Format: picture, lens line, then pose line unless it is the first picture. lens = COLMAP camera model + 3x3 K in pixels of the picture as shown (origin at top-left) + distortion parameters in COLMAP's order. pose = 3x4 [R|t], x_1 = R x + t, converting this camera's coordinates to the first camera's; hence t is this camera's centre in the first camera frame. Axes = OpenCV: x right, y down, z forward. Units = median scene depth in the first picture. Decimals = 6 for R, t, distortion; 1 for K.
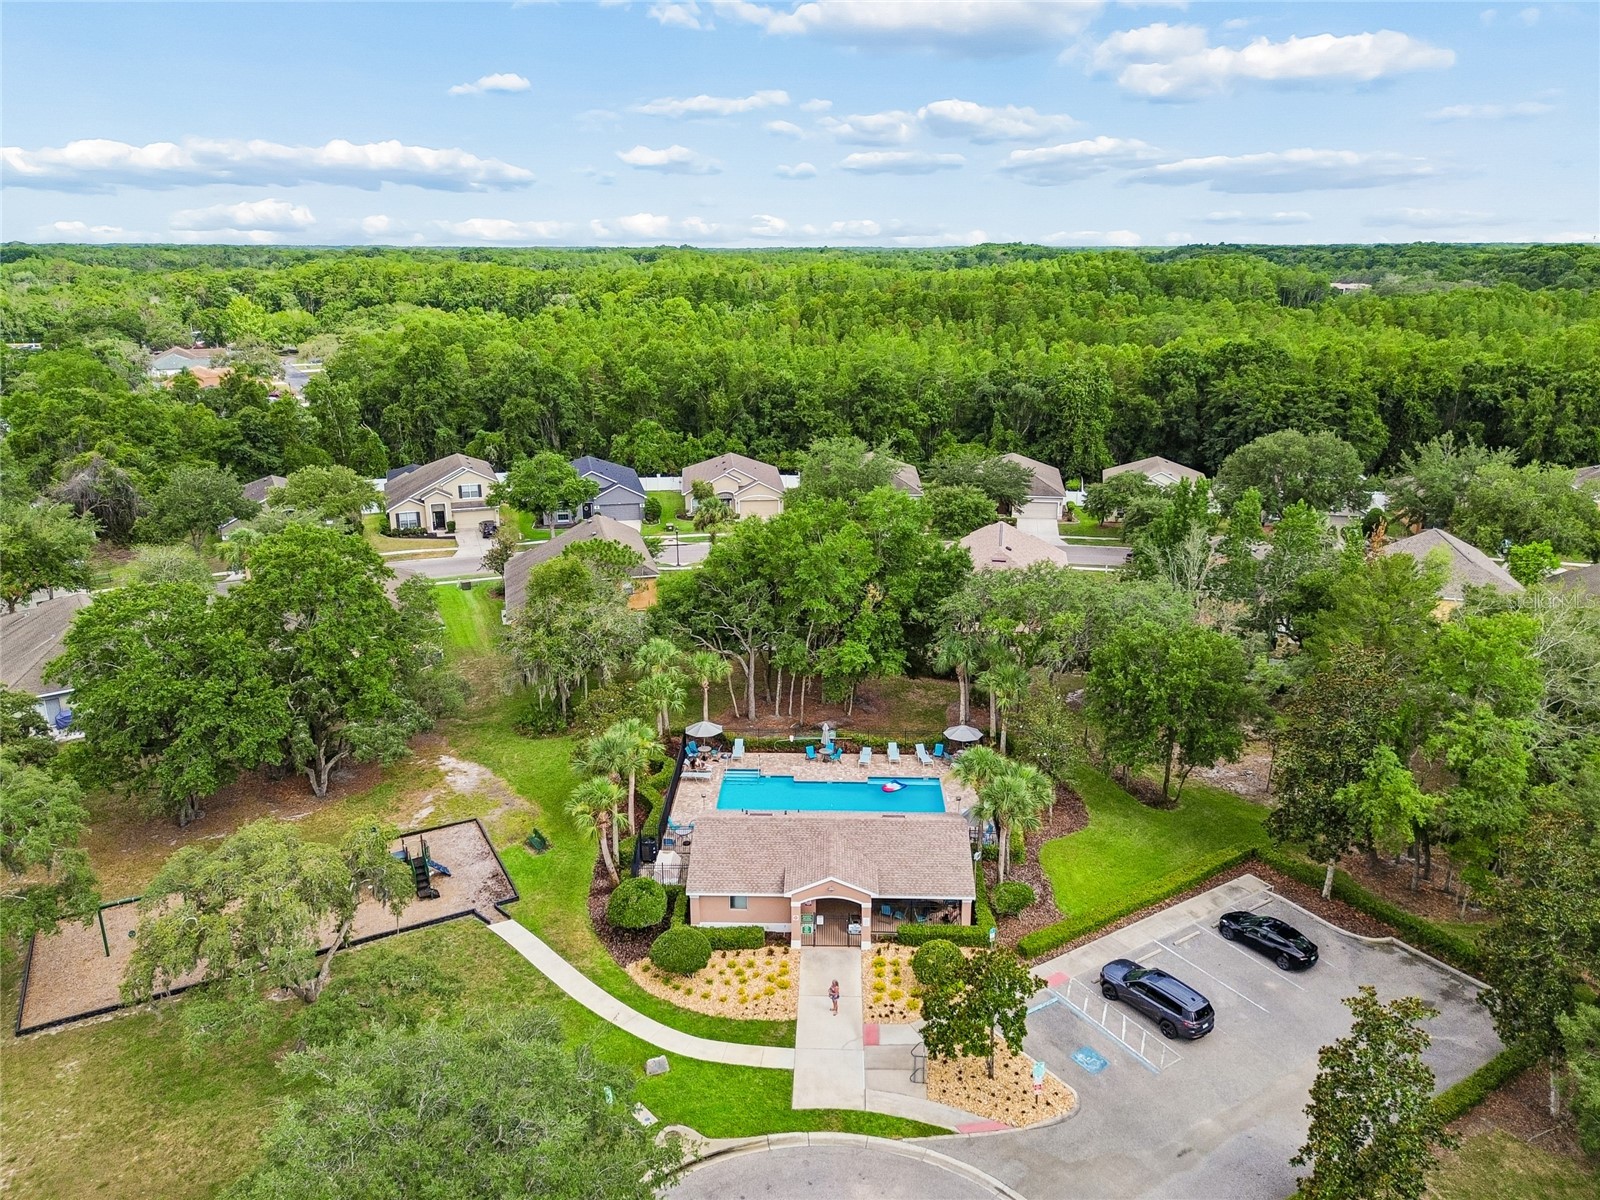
lens RADIAL K [[1124.6, 0, 802.5], [0, 1124.6, 596.9], [0, 0, 1]] dist [0.054040, -0.036618]
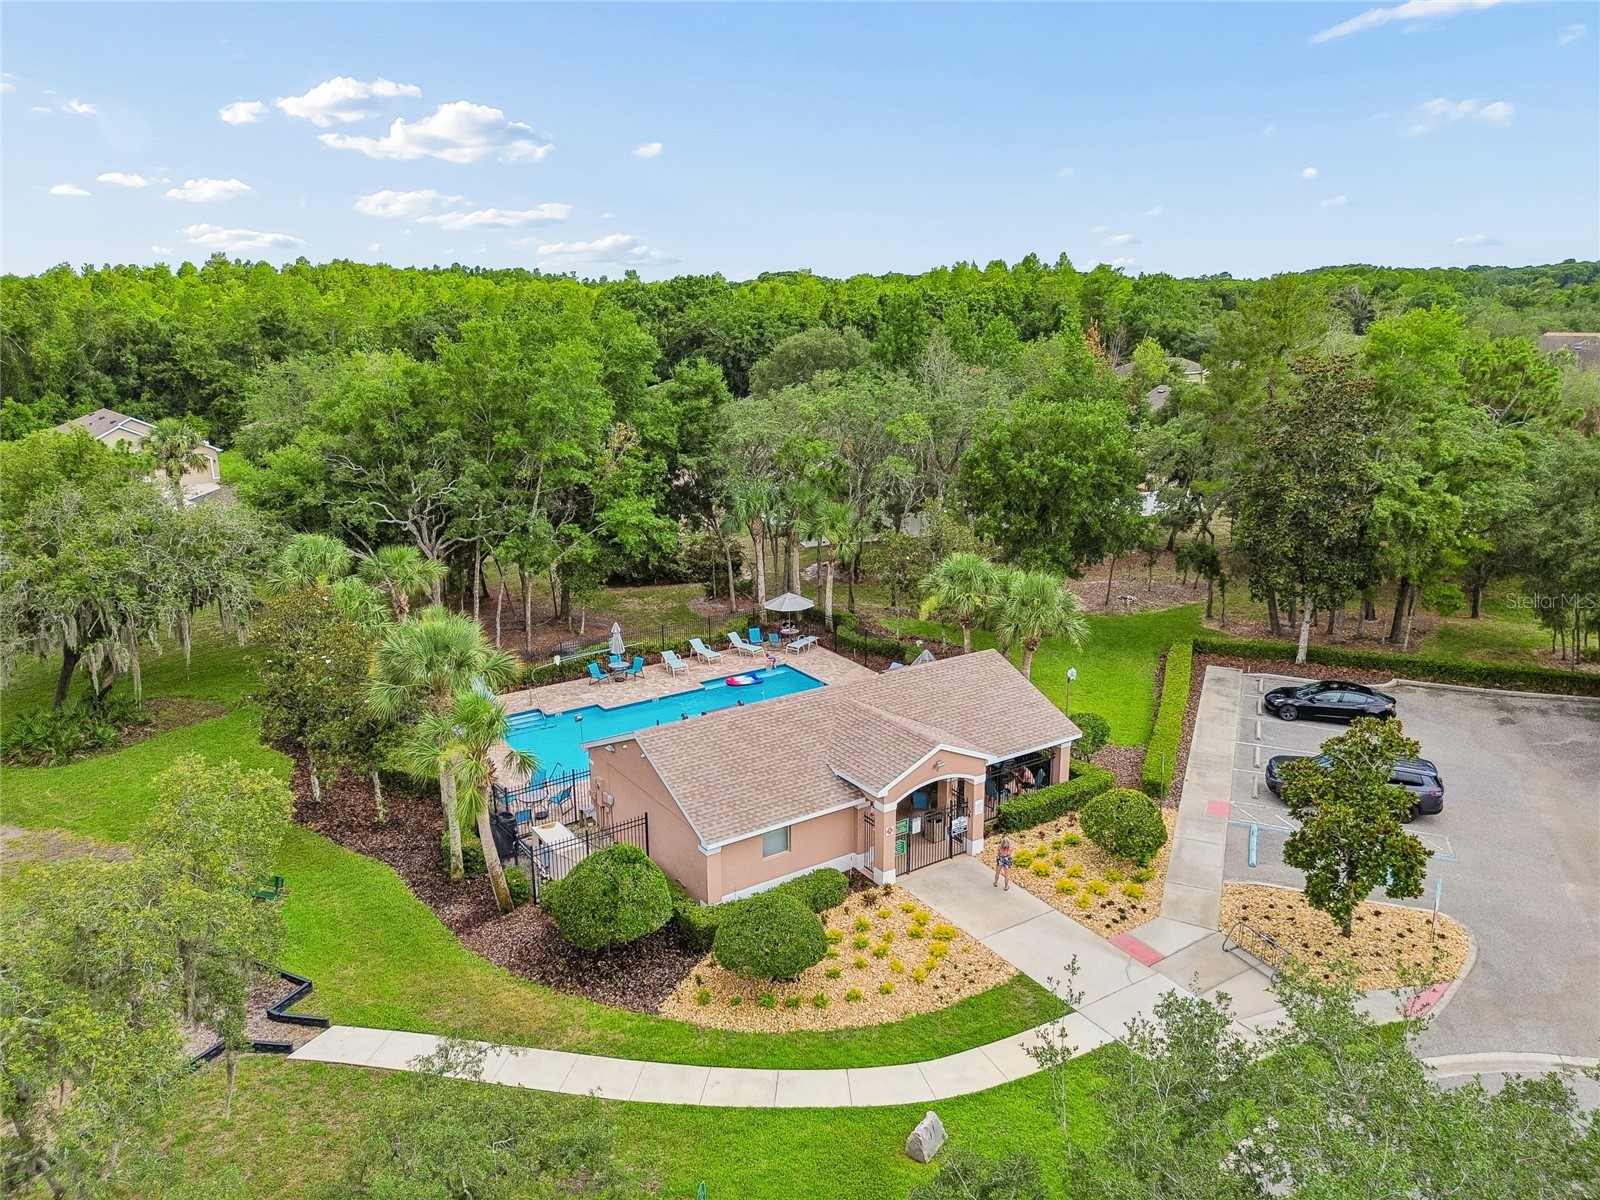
lens RADIAL K [[1124.6, 0, 801.0], [0, 1124.6, 603.9], [0, 0, 1]] dist [0.054040, -0.036618]
pose [[0.818104, -0.154265, 0.553992, -0.367728], [0.171537, 0.984955, 0.020955, 0.153047], [-0.548890, 0.077887, 0.832258, 0.548804]]
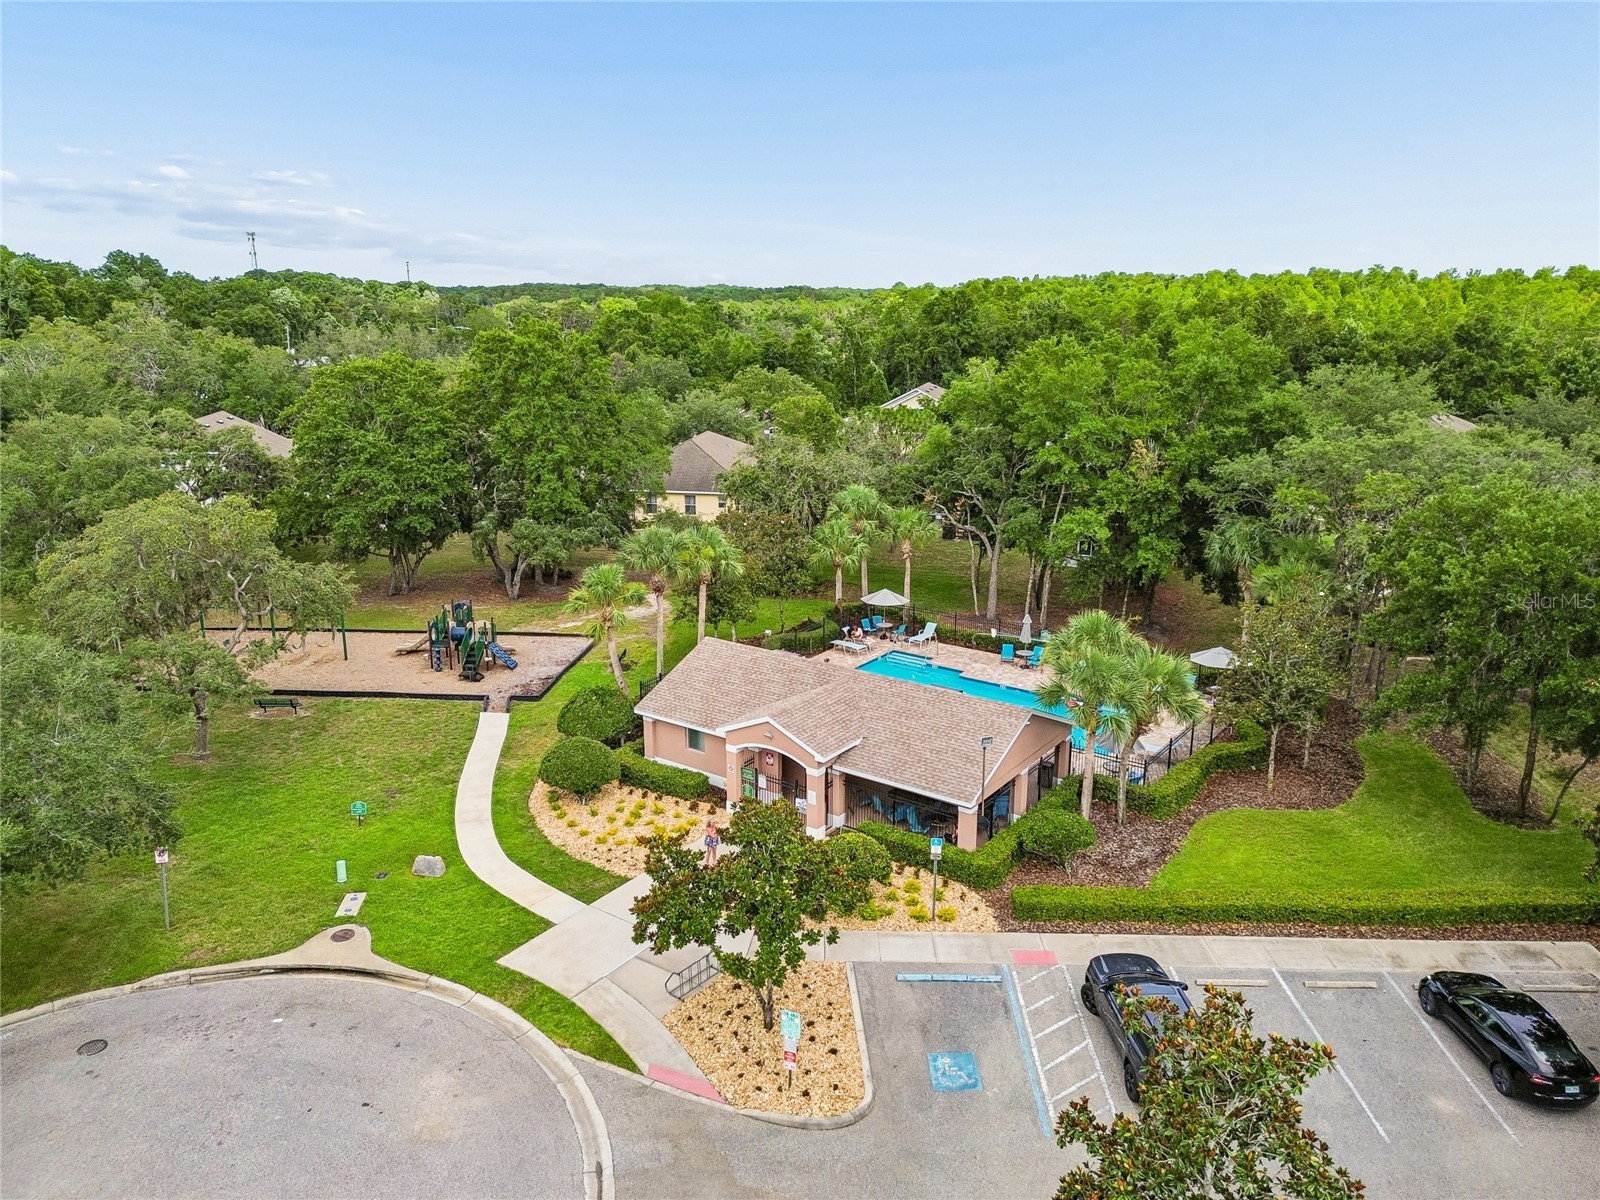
lens RADIAL K [[1124.6, 0, 802.3], [0, 1124.6, 598.7], [0, 0, 1]] dist [0.054040, -0.036618]
pose [[0.831146, 0.145047, -0.536802, 0.416406], [-0.163408, 0.986466, 0.013540, 0.167538], [0.531501, 0.076464, 0.843599, 0.432703]]
